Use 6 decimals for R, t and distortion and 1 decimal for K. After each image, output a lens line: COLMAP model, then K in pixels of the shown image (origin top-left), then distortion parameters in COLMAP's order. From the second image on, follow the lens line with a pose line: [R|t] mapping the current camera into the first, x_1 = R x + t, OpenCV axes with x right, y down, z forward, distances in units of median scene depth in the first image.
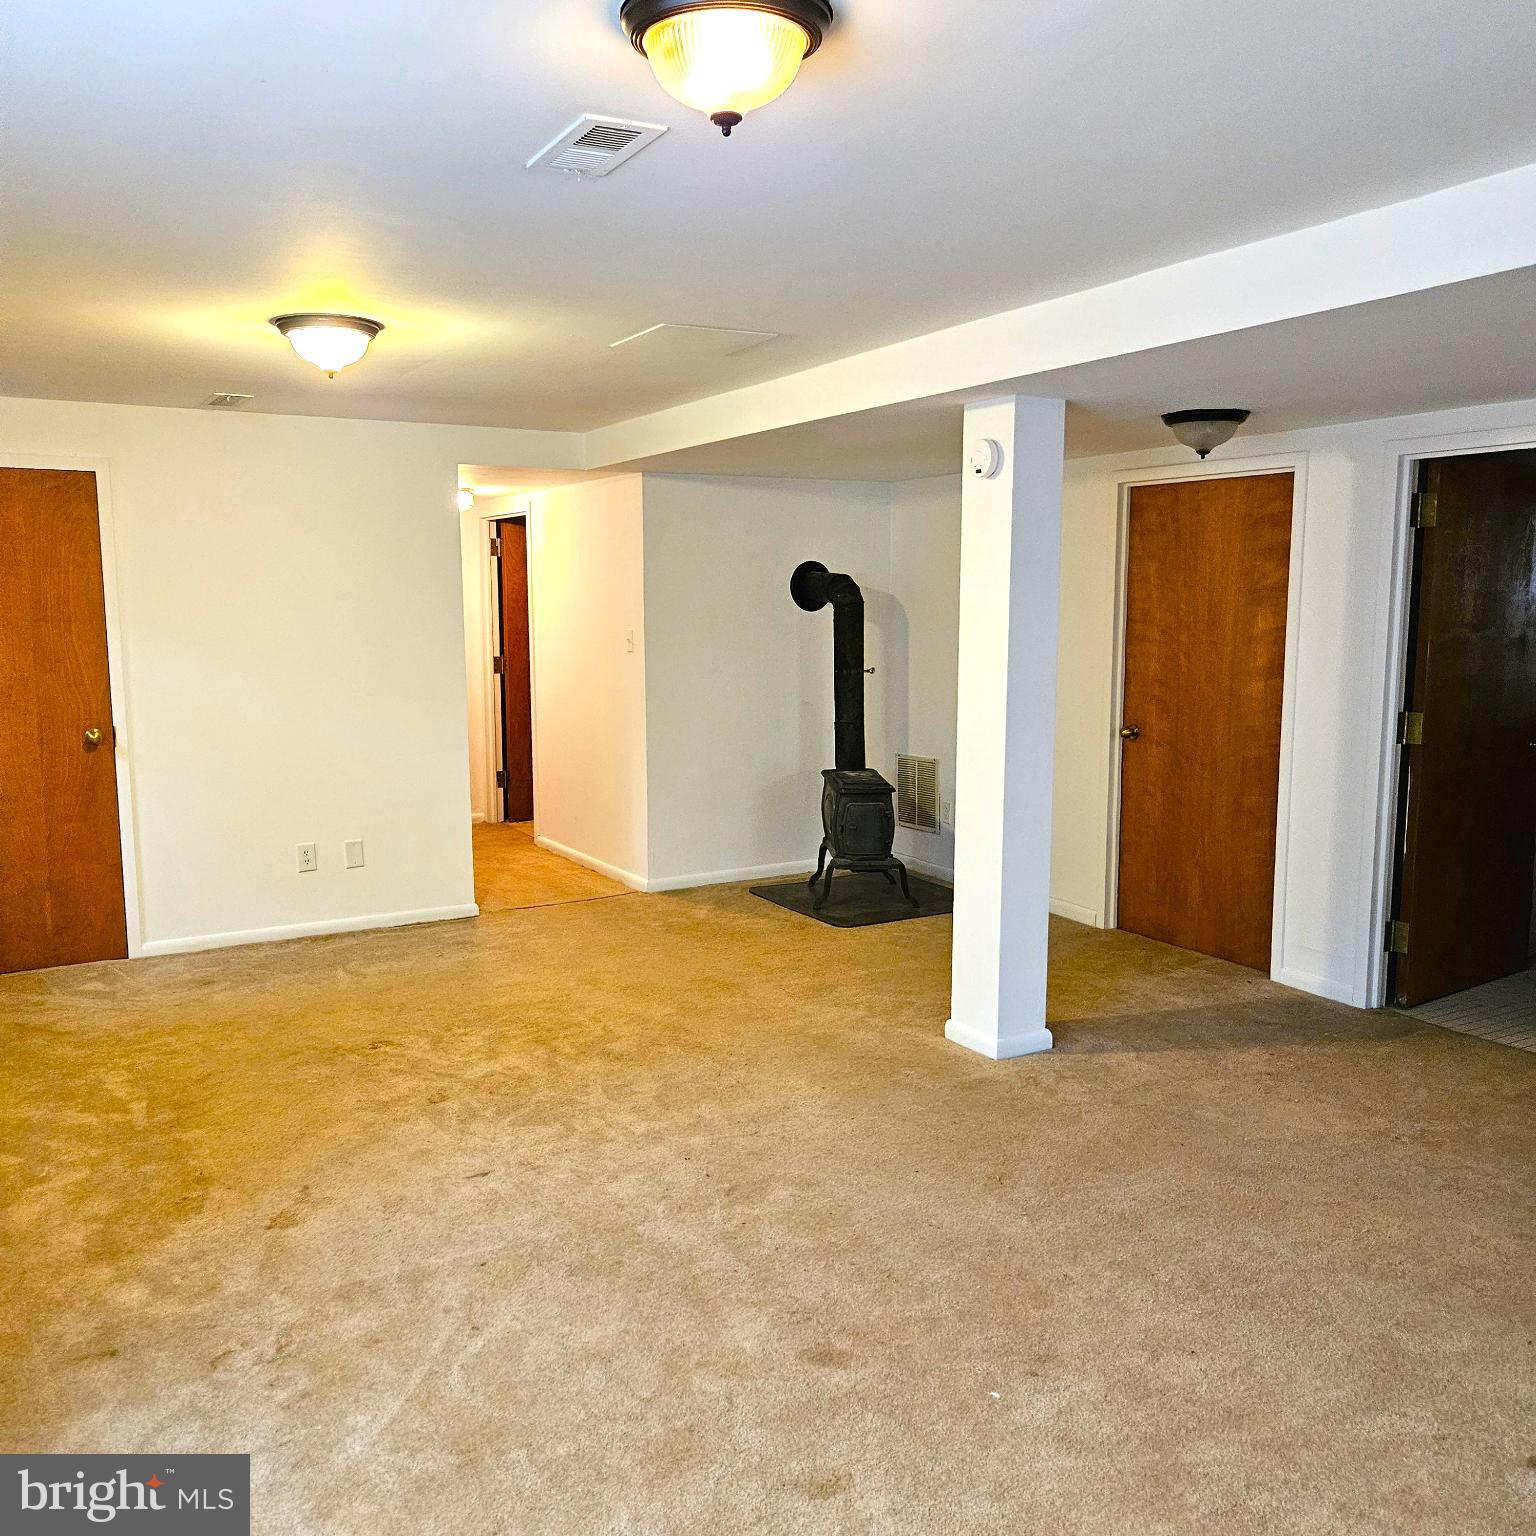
lens RADIAL K [[1368.1, 0, 764.4], [0, 1368.1, 775.5], [0, 0, 1]] dist [0.054082, -0.045798]
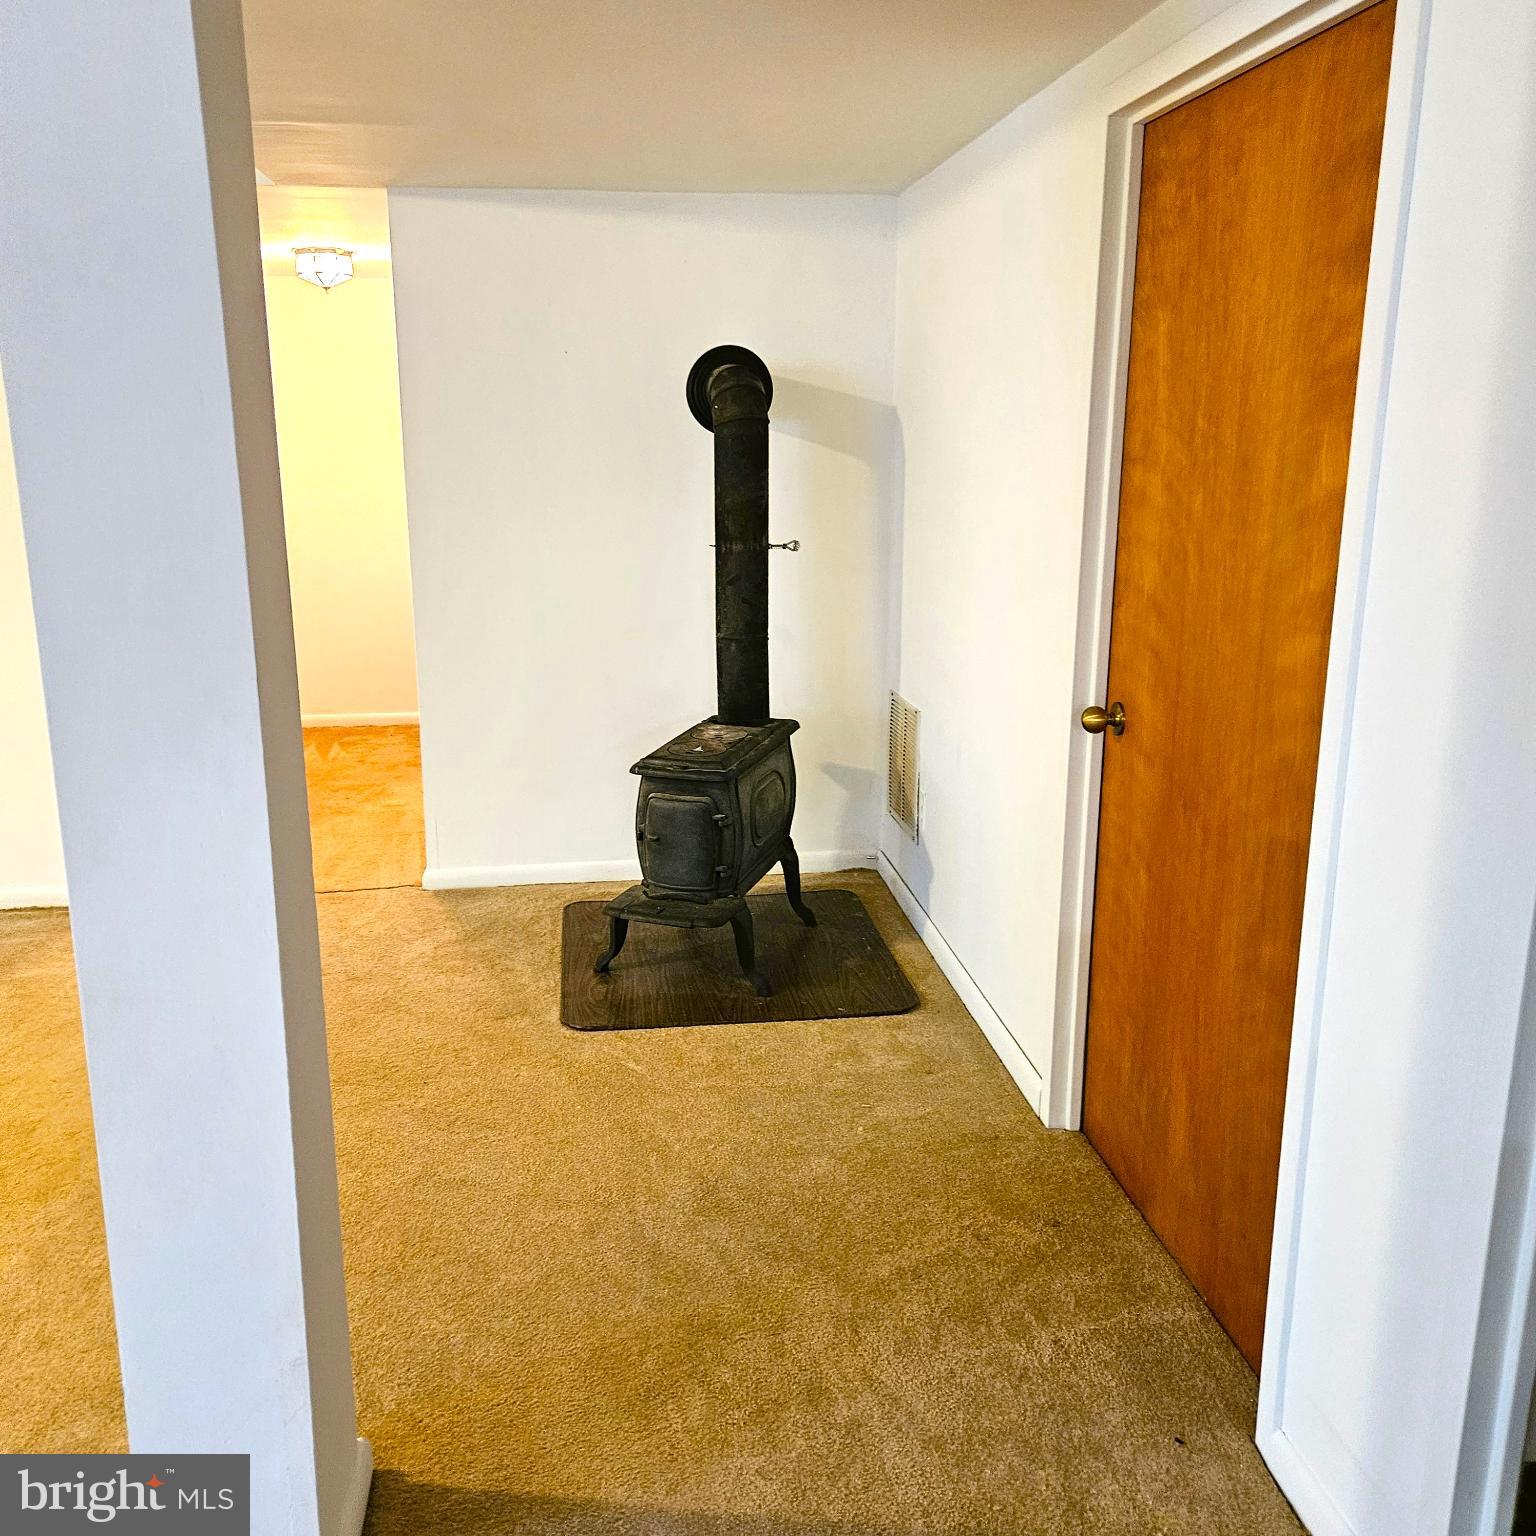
lens RADIAL K [[1368.1, 0, 771.6], [0, 1368.1, 755.5], [0, 0, 1]] dist [0.054082, -0.045798]
pose [[0.918568, 0.094681, -0.383756, 0.342955], [-0.054517, 0.991956, 0.114243, -0.065206], [0.391486, -0.084019, 0.916340, 0.569285]]
